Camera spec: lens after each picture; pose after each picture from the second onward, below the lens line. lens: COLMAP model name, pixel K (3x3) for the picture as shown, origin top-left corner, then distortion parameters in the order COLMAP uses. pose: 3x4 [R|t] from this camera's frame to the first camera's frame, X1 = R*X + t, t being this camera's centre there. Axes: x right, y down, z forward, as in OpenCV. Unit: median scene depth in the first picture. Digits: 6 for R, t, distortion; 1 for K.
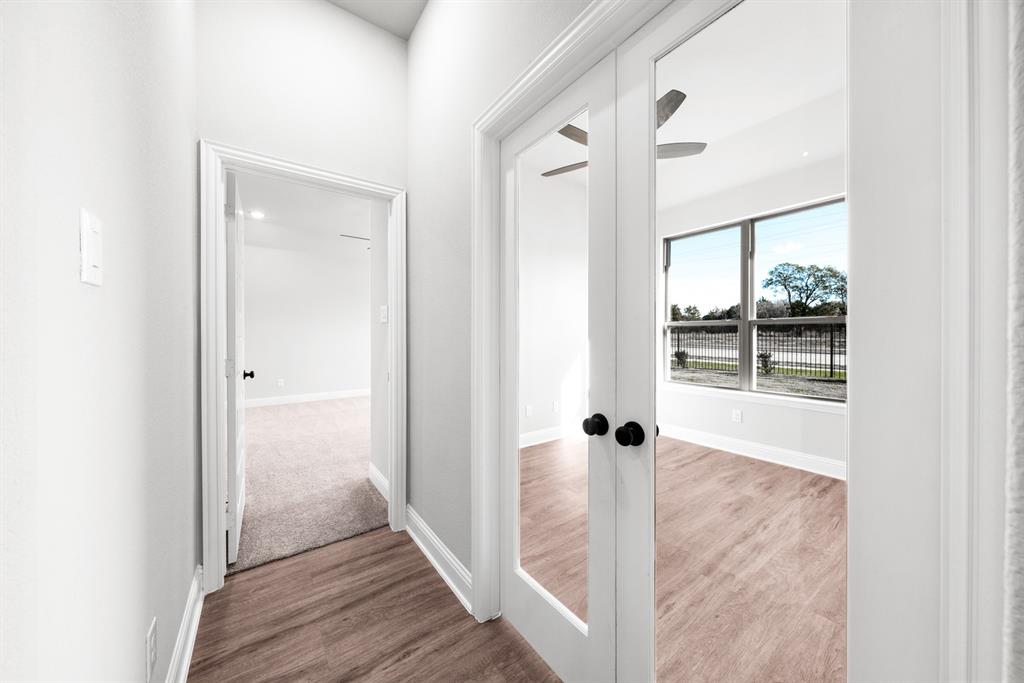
lens RADIAL K [[354.3, 0, 509.7], [0, 354.3, 335.1], [0, 0, 1]] dist [-0.001566, 0.000130]
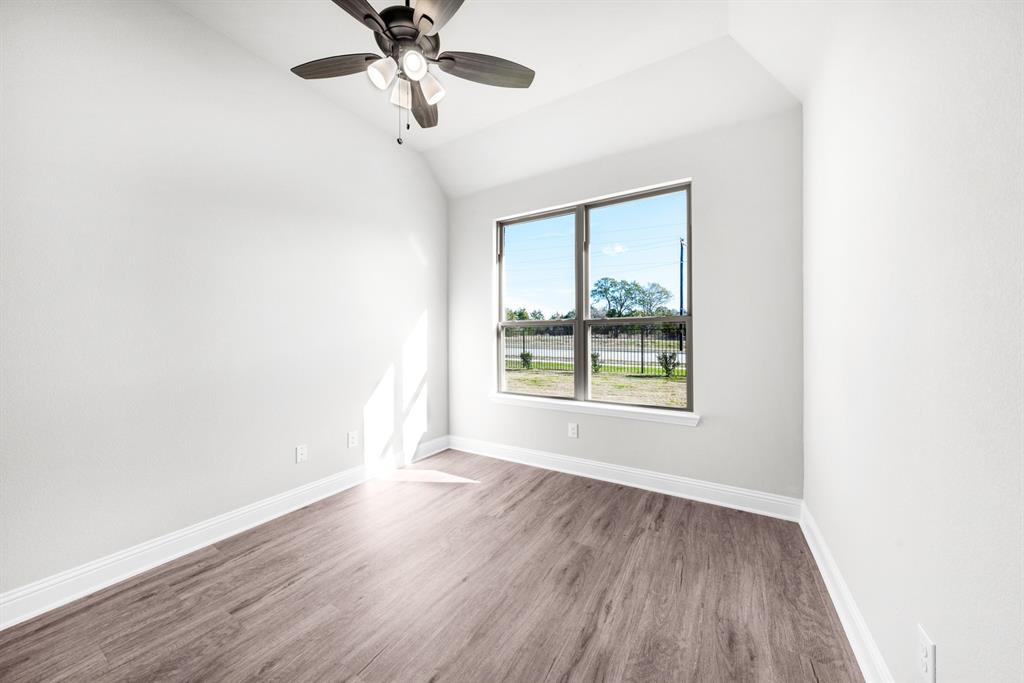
lens RADIAL K [[354.3, 0, 512.6], [0, 354.3, 338.9], [0, 0, 1]] dist [-0.001566, 0.000130]
pose [[0.919902, -0.007643, 0.392074, 0.152219], [0.006389, 0.999969, 0.004504, 0.000623], [-0.392096, -0.001638, 0.919923, 0.235820]]
